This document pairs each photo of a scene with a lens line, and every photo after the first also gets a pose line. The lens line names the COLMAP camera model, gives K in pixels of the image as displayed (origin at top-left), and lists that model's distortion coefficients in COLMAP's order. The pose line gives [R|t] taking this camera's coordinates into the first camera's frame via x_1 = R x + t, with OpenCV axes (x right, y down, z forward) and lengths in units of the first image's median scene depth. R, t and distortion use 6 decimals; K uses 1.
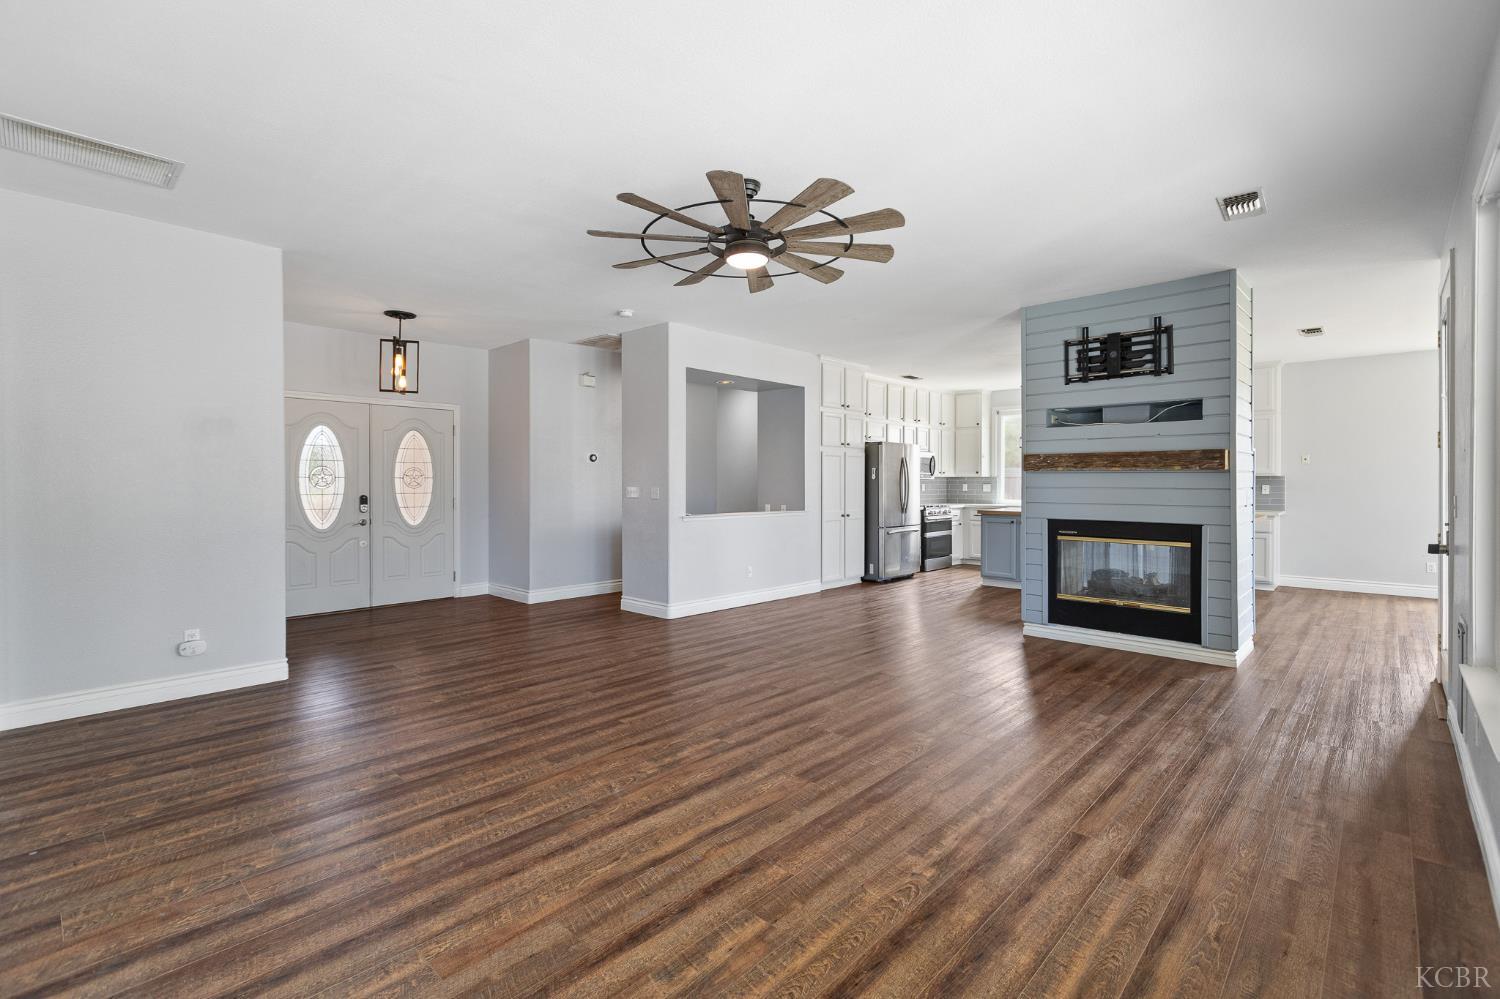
lens RADIAL K [[680.0, 0, 752.2], [0, 680.0, 488.6], [0, 0, 1]] dist [0.003654, 0.000561]
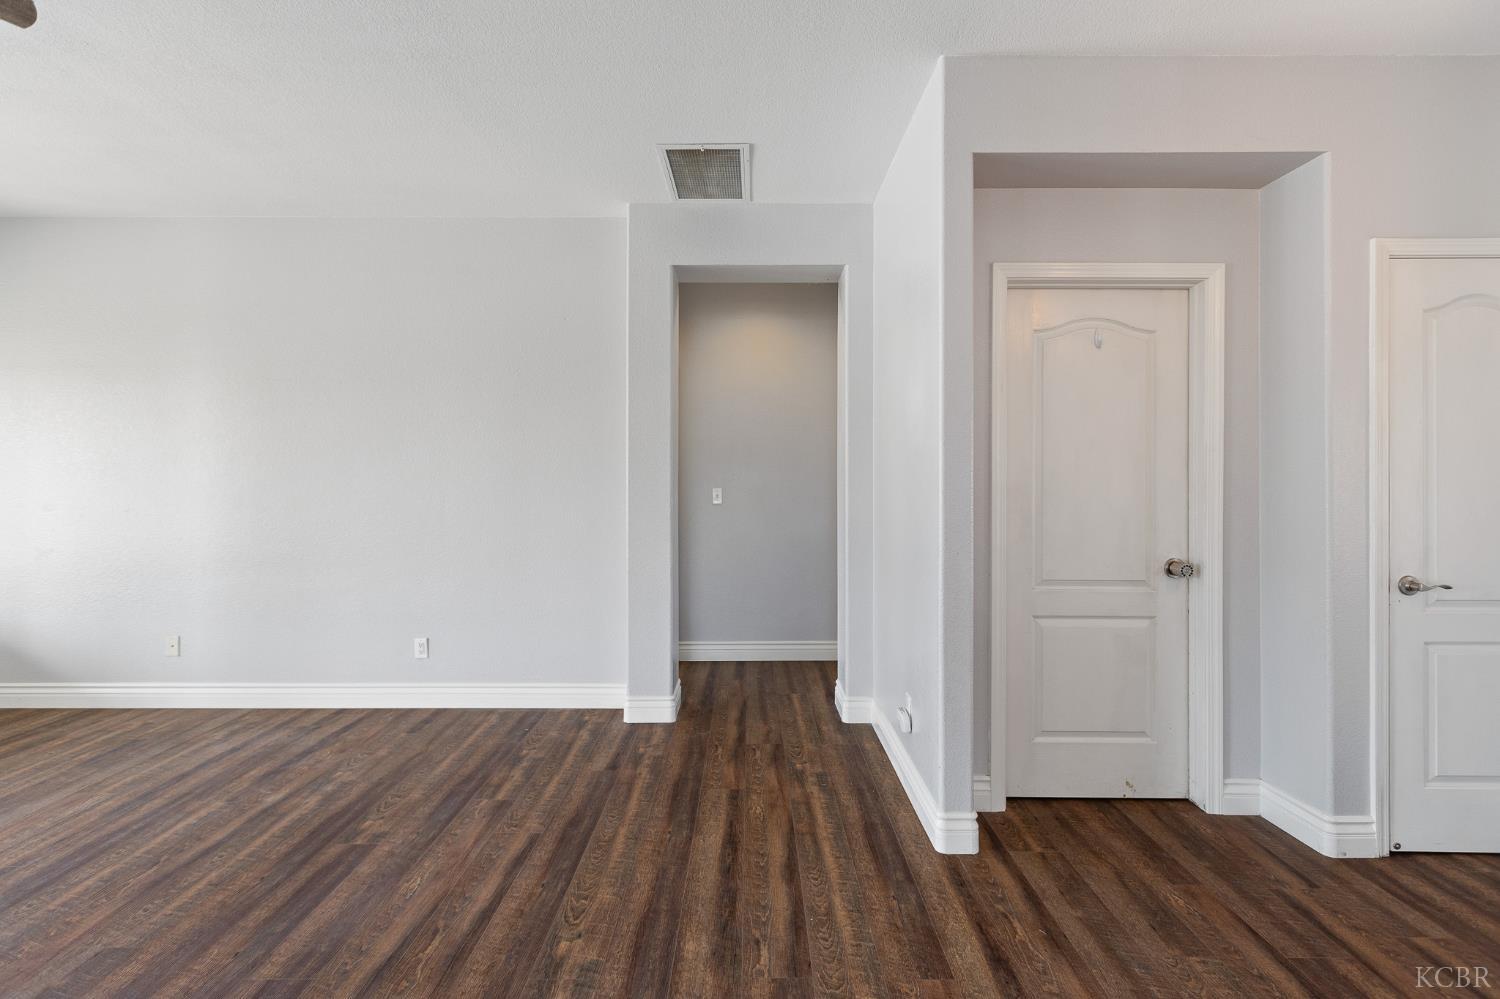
lens RADIAL K [[680.1, 0, 749.9], [0, 680.1, 477.0], [0, 0, 1]] dist [0.002833, 0.000284]
pose [[-0.733215, -0.007024, -0.679960, -0.185886], [-0.009891, 0.999951, 0.000336, -0.012017], [0.679924, 0.006972, -0.733249, 1.146614]]
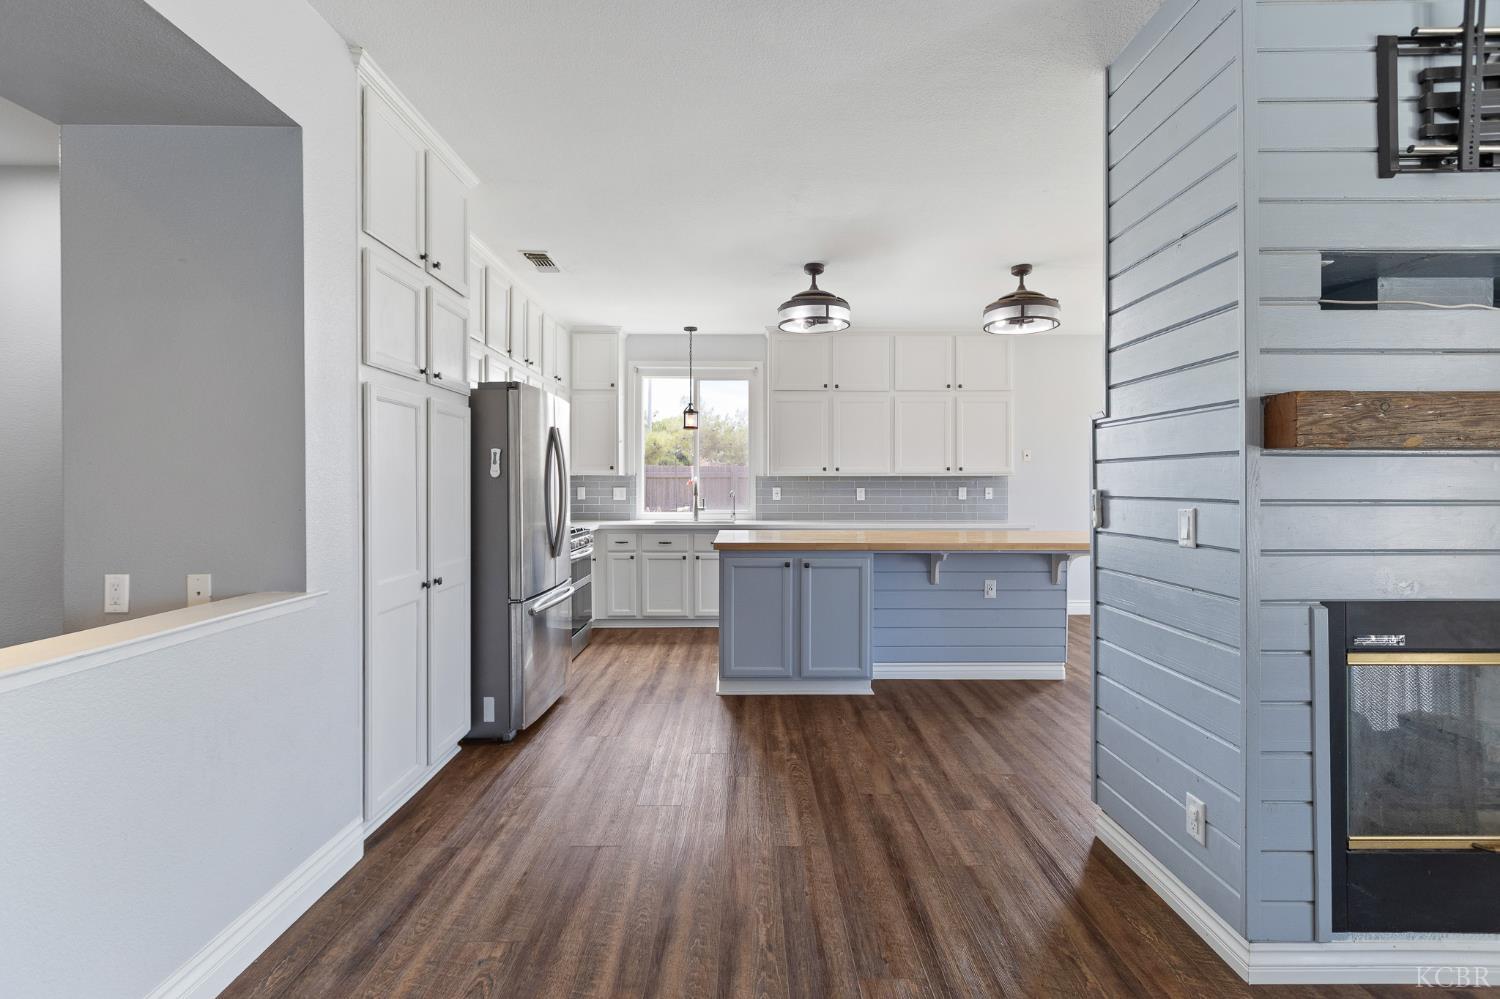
lens RADIAL K [[680.0, 0, 752.2], [0, 680.0, 488.6], [0, 0, 1]] dist [0.003654, 0.000561]
pose [[0.723861, -0.006092, 0.689918, 0.031218], [0.008225, 0.999966, 0.000201, -0.011277], [-0.689896, 0.005529, 0.723887, 1.082535]]
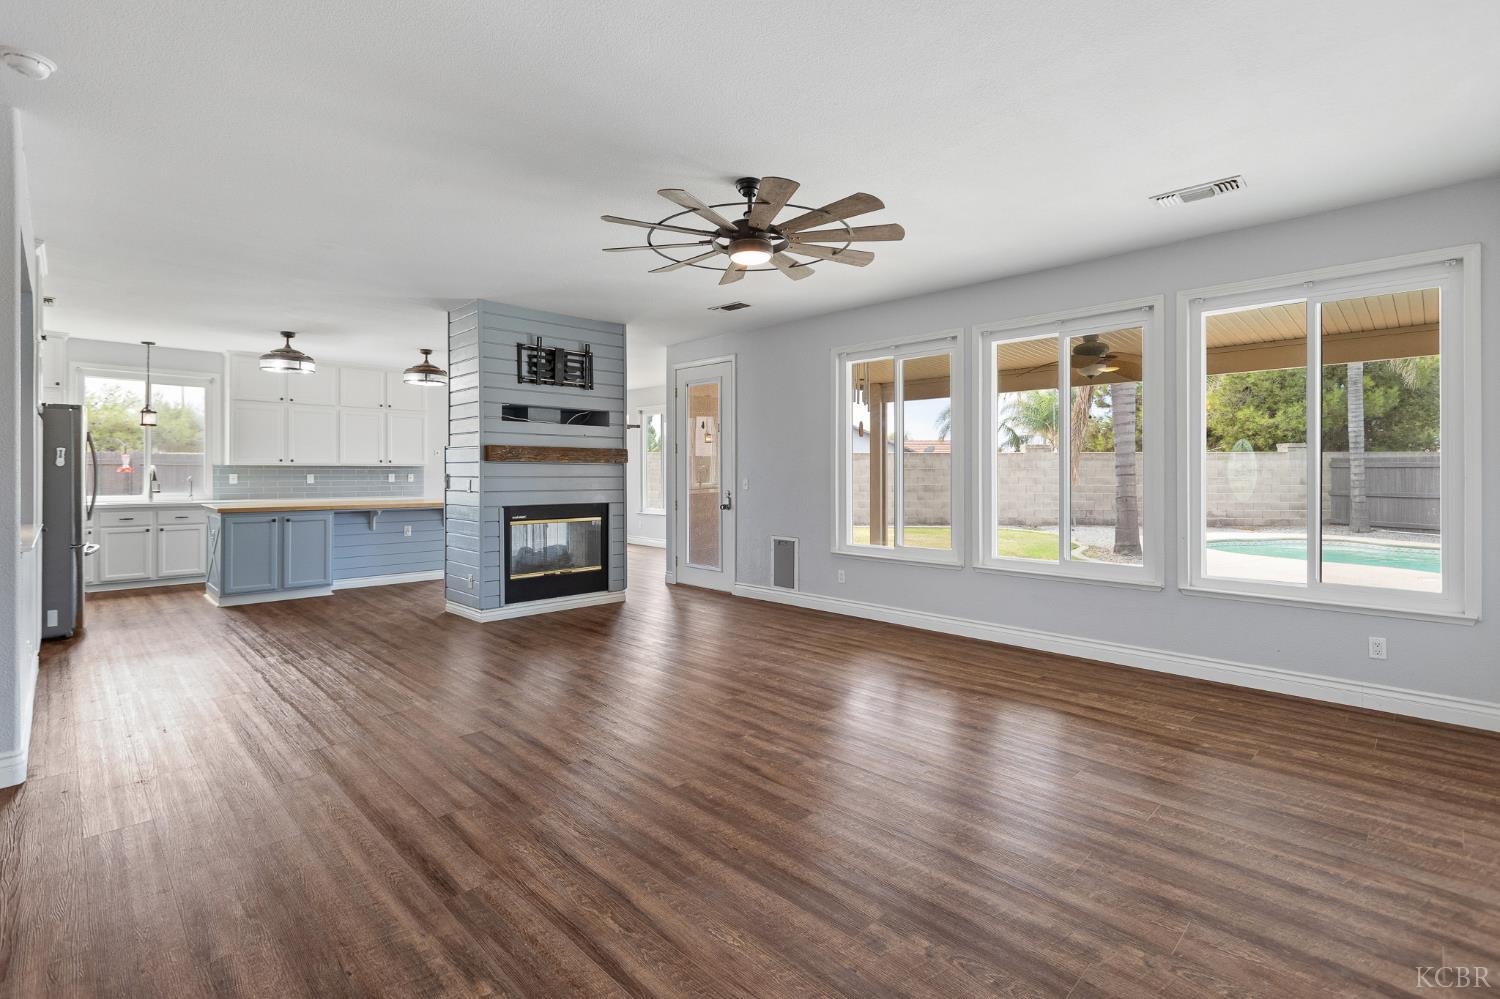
lens RADIAL K [[686.4, 0, 754.5], [0, 686.4, 473.0], [0, 0, 1]] dist [0.002633, 0.000148]
pose [[0.029862, -0.001768, 0.999552, -0.707696], [0.007921, 0.999967, 0.001533, -0.007188], [-0.999523, 0.007872, 0.029875, 0.653578]]
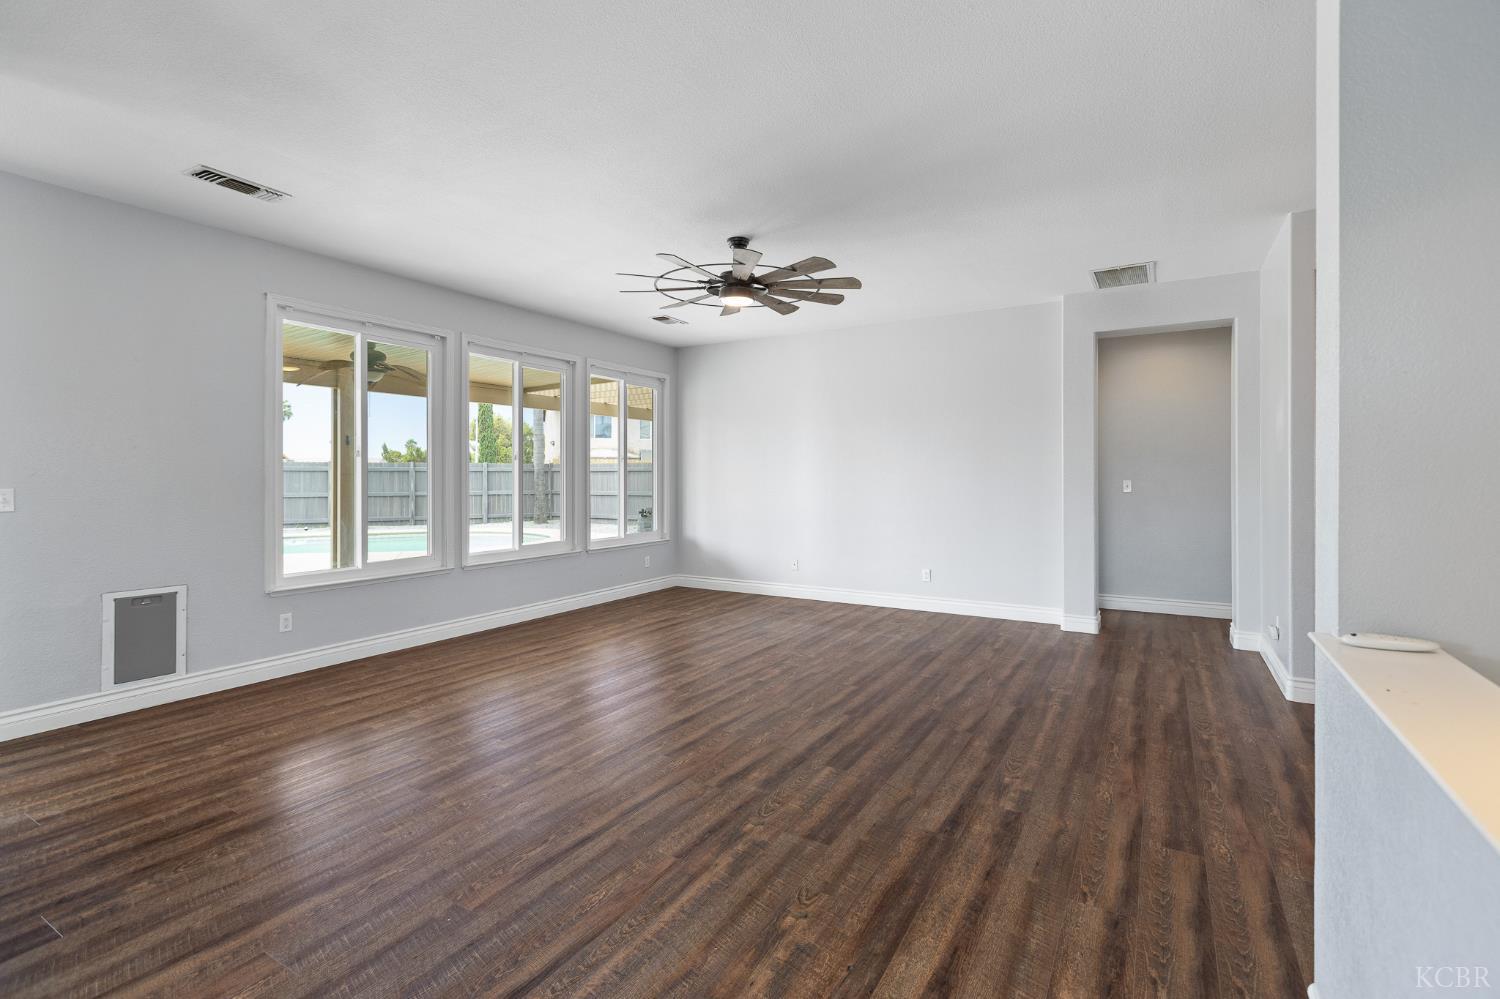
lens RADIAL K [[680.1, 0, 749.9], [0, 680.1, 477.0], [0, 0, 1]] dist [0.002833, 0.000284]
pose [[-0.979172, -0.000184, -0.203031, 0.154548], [-0.002522, 0.999933, 0.011260, -0.014128], [0.203015, 0.011538, -0.979108, 1.525310]]
